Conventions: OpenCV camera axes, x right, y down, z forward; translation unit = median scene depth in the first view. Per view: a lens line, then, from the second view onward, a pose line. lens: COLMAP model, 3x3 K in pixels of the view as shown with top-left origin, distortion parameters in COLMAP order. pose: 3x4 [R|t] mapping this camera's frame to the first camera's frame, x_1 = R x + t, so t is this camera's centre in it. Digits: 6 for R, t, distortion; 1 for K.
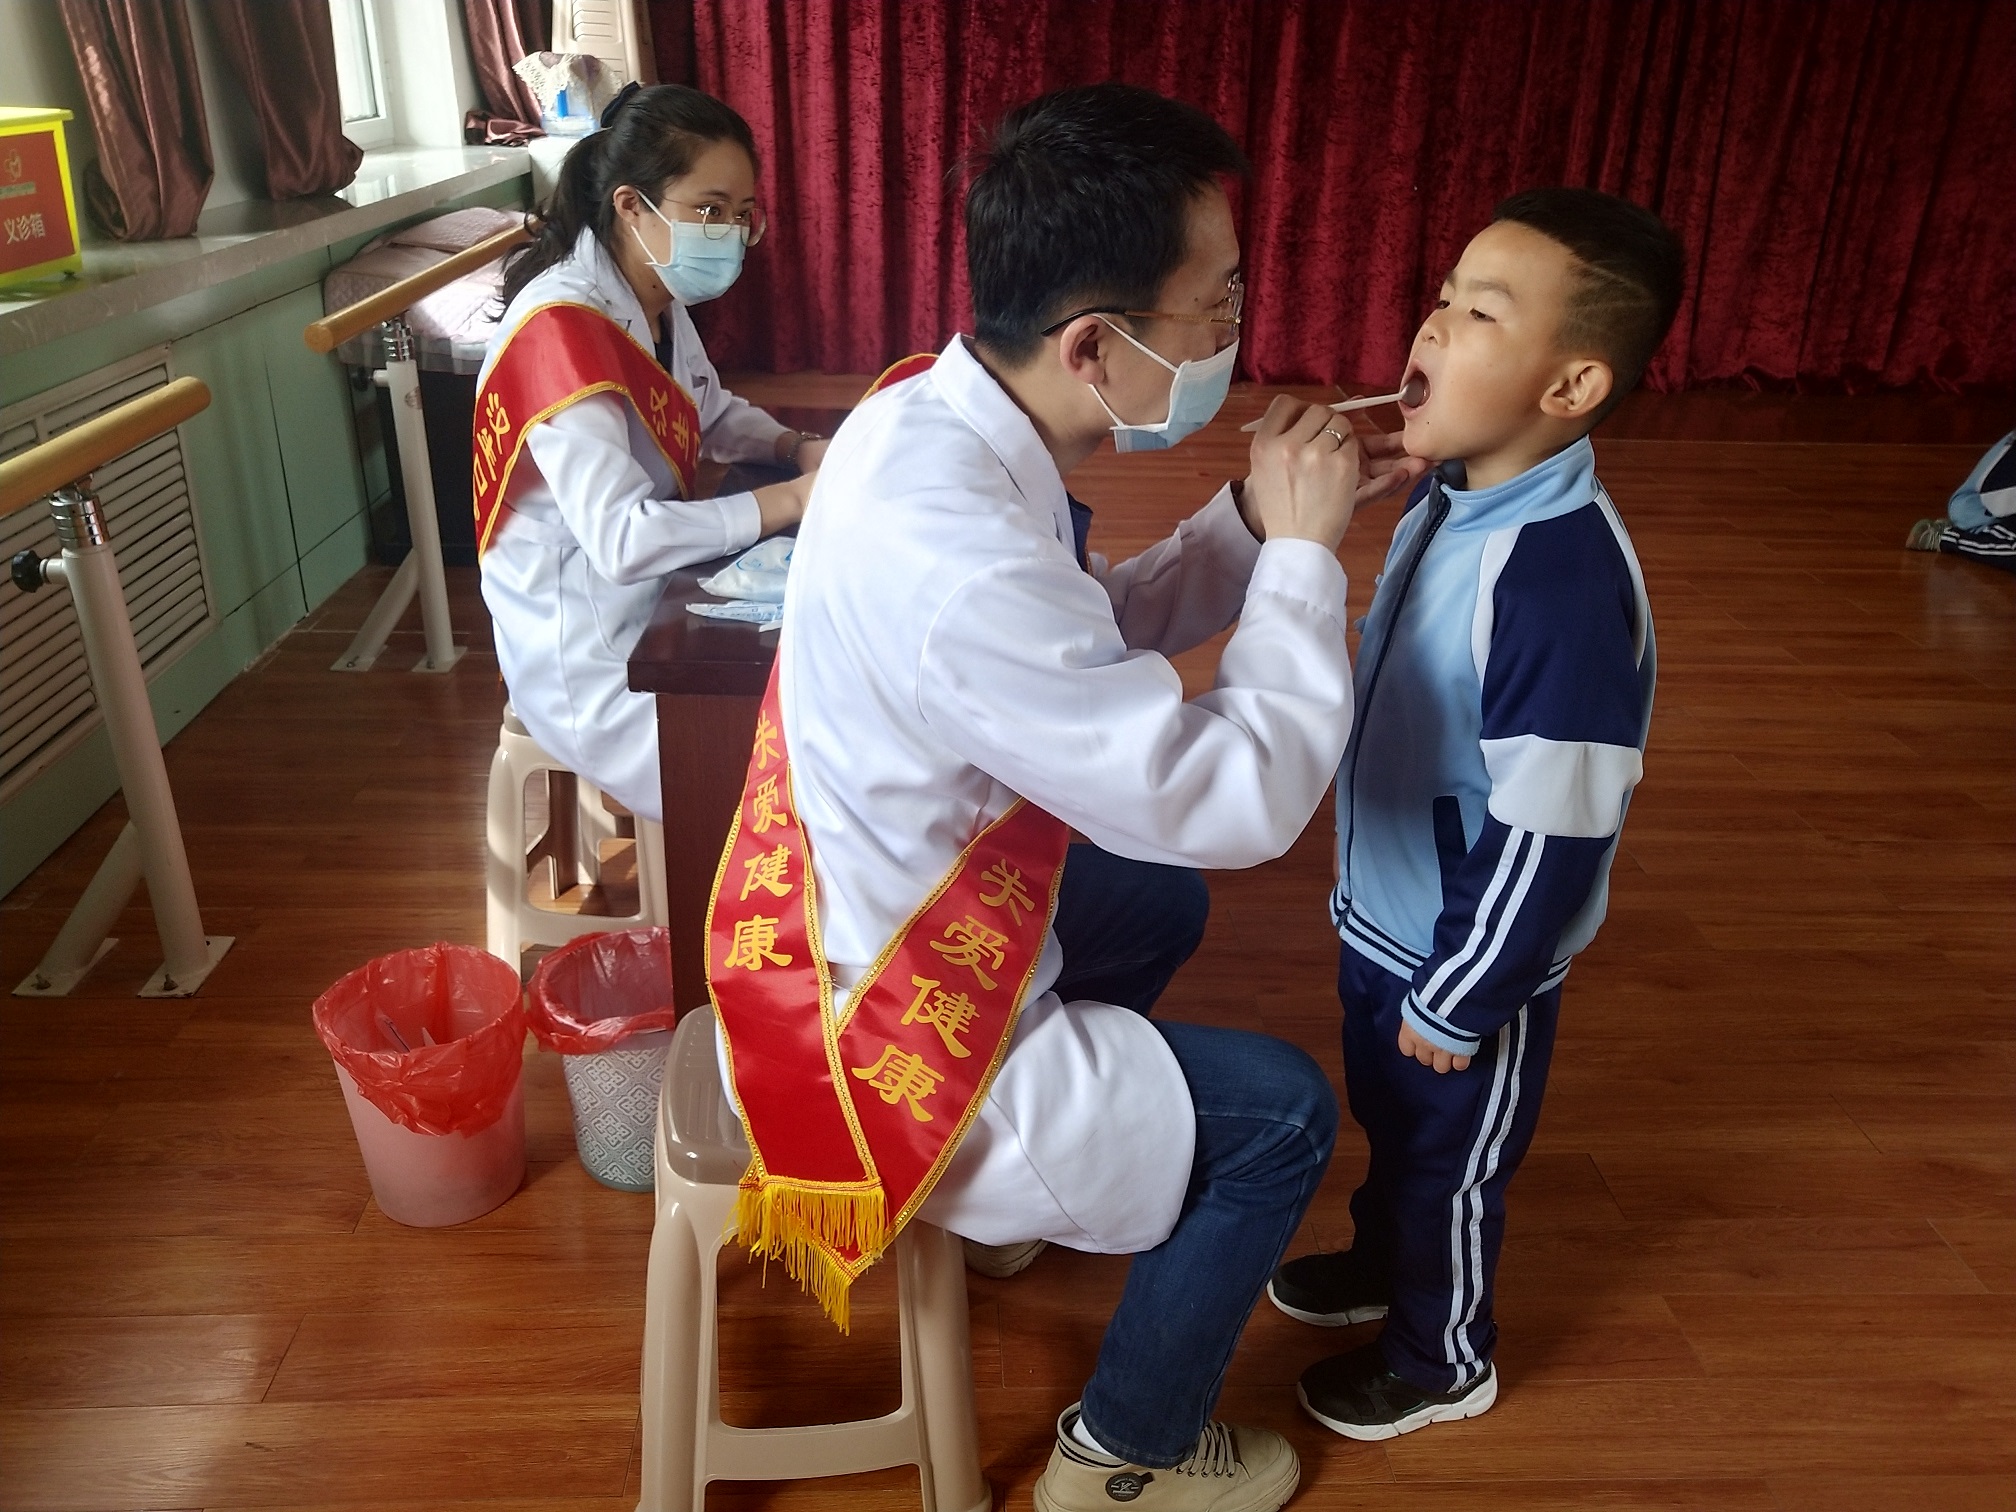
lens RADIAL K [[1568.4, 0, 1000.3], [0, 1568.4, 752.0], [0, 0, 1]] dist [-0.028141, 0.071335]
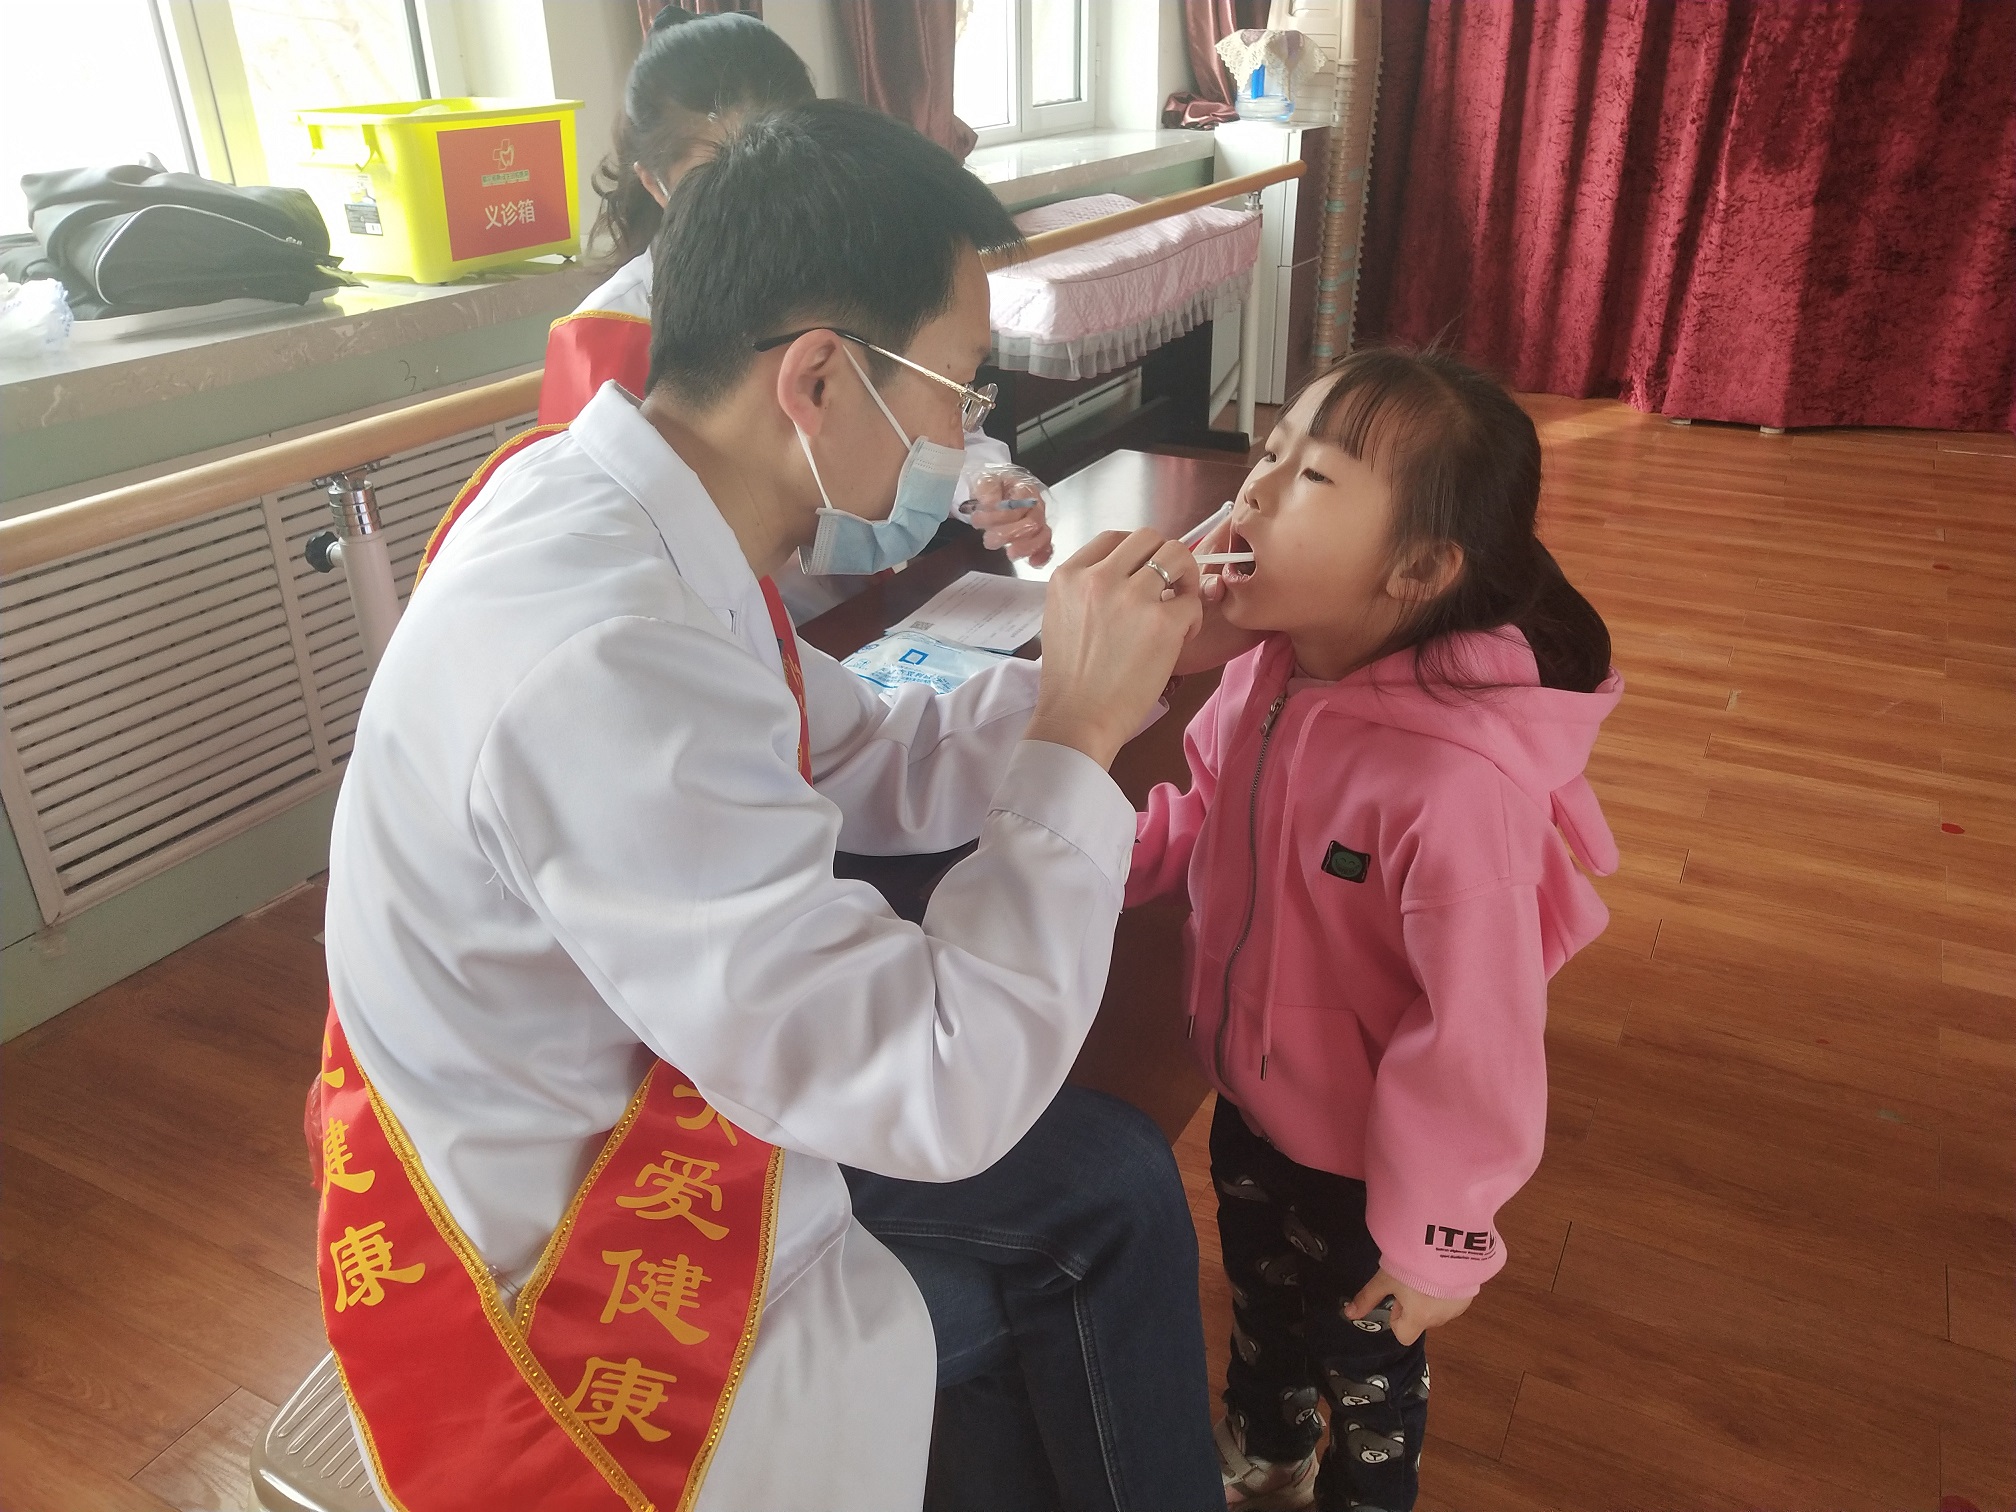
lens RADIAL K [[1568.4, 0, 1000.3], [0, 1568.4, 752.0], [0, 0, 1]] dist [-0.028141, 0.071335]
pose [[0.864775, 0.185603, -0.466600, 0.089901], [-0.180829, 0.981950, 0.055457, -0.042143], [0.468471, 0.036417, 0.882728, 0.106495]]
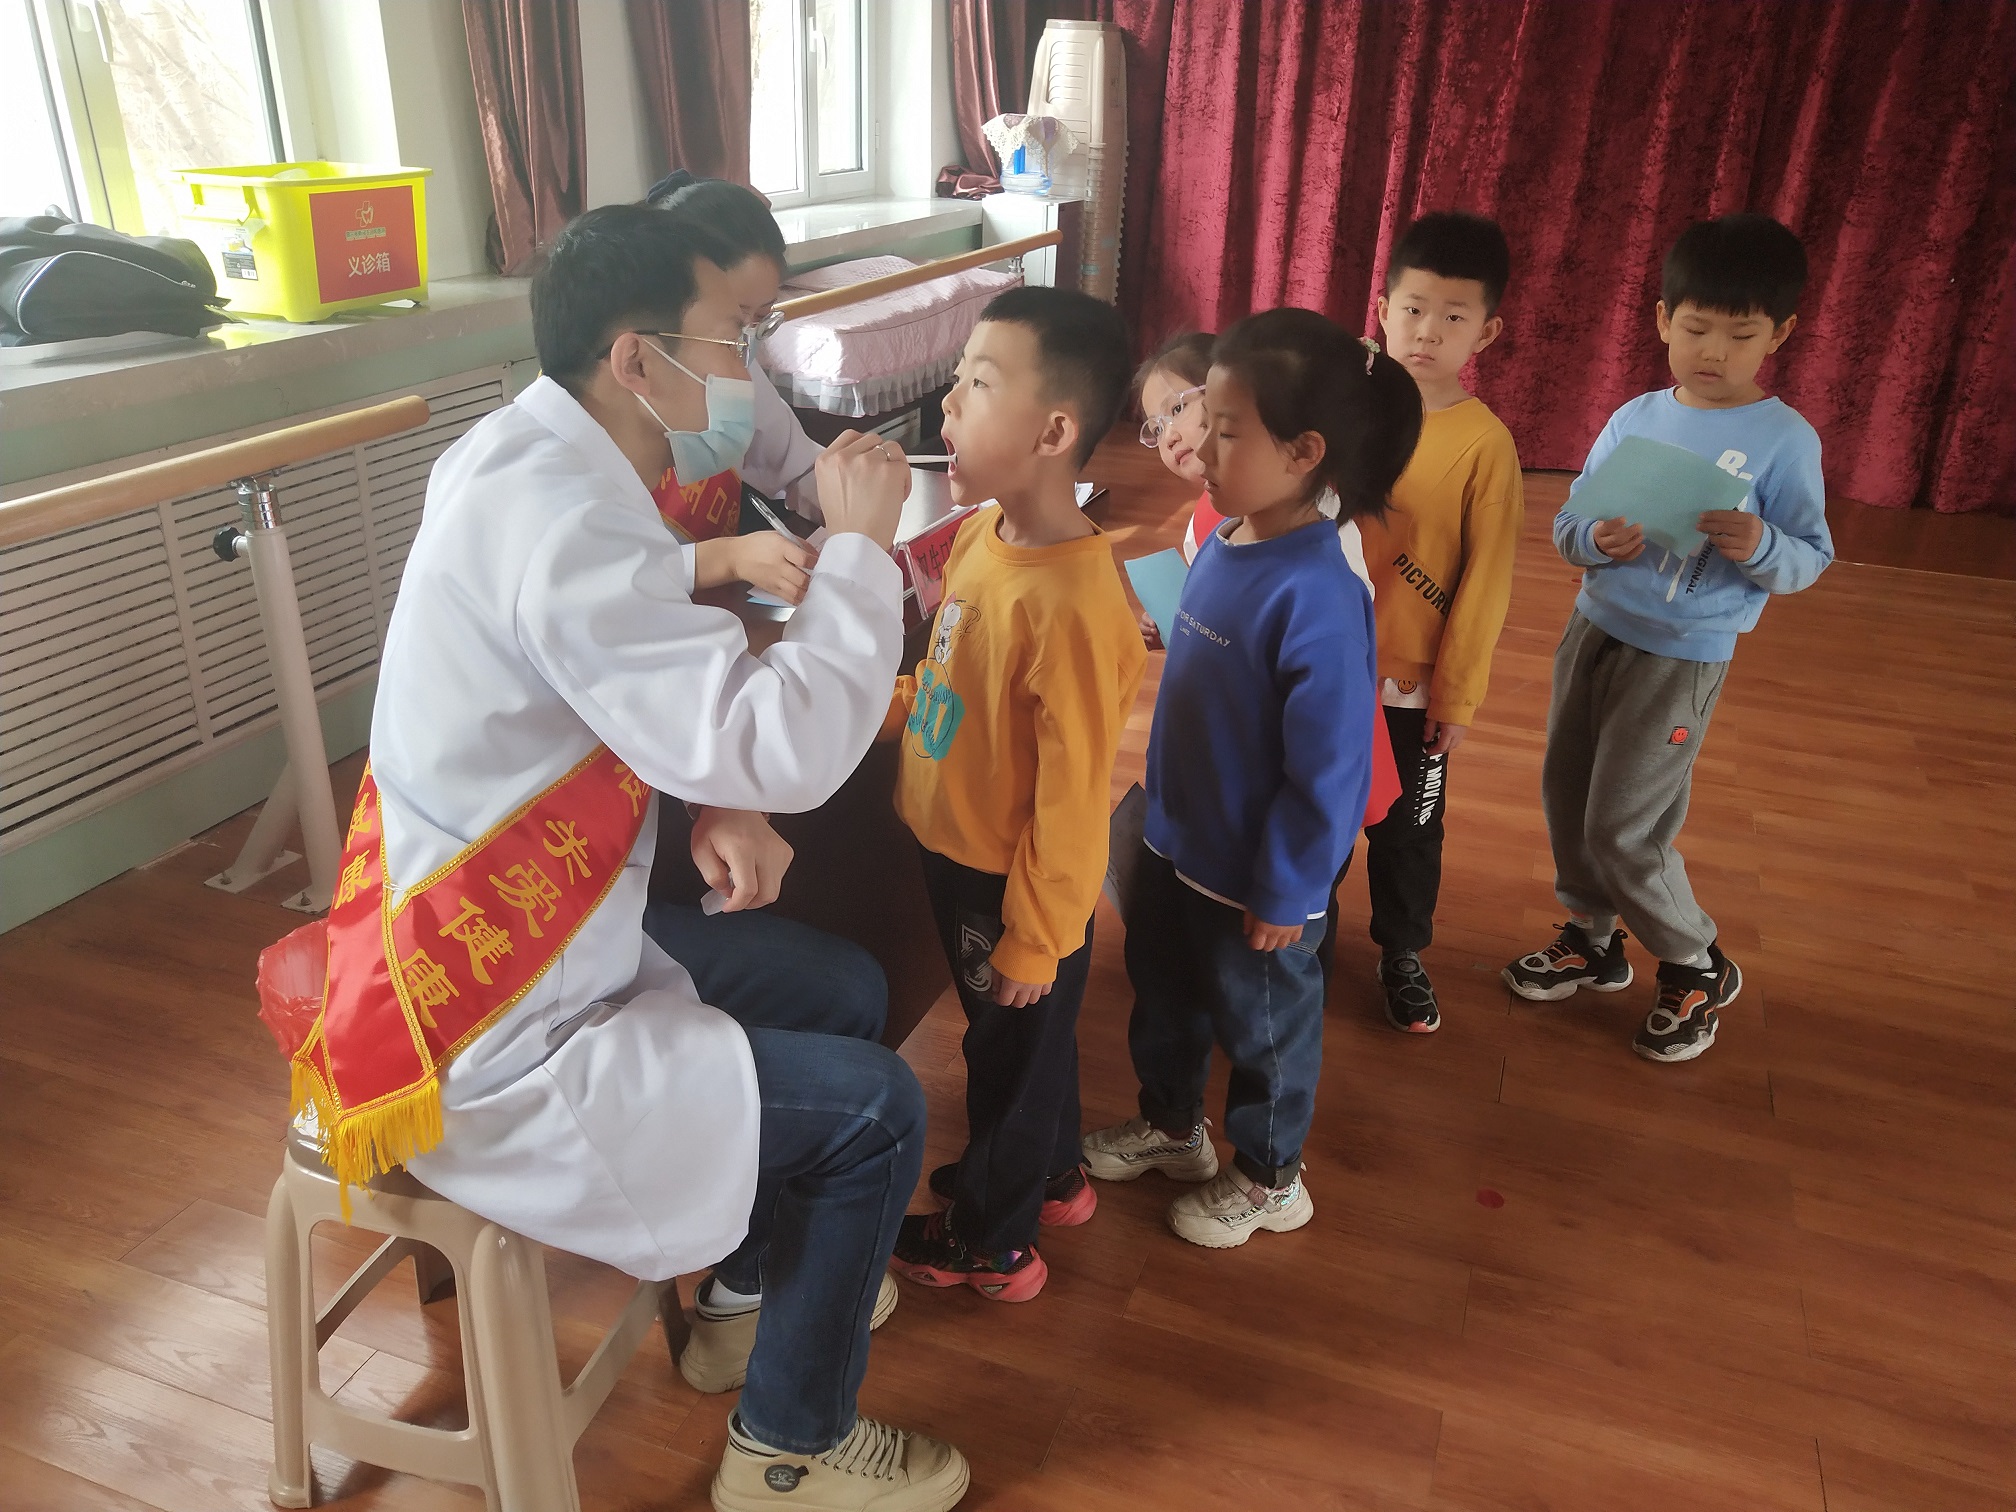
lens RADIAL K [[1568.4, 0, 1000.3], [0, 1568.4, 752.0], [0, 0, 1]] dist [-0.028141, 0.071335]
pose [[0.921708, 0.158693, -0.353937, 0.133392], [-0.168612, 0.985678, 0.002851, -0.020648], [0.349321, 0.057050, 0.935265, 0.027903]]
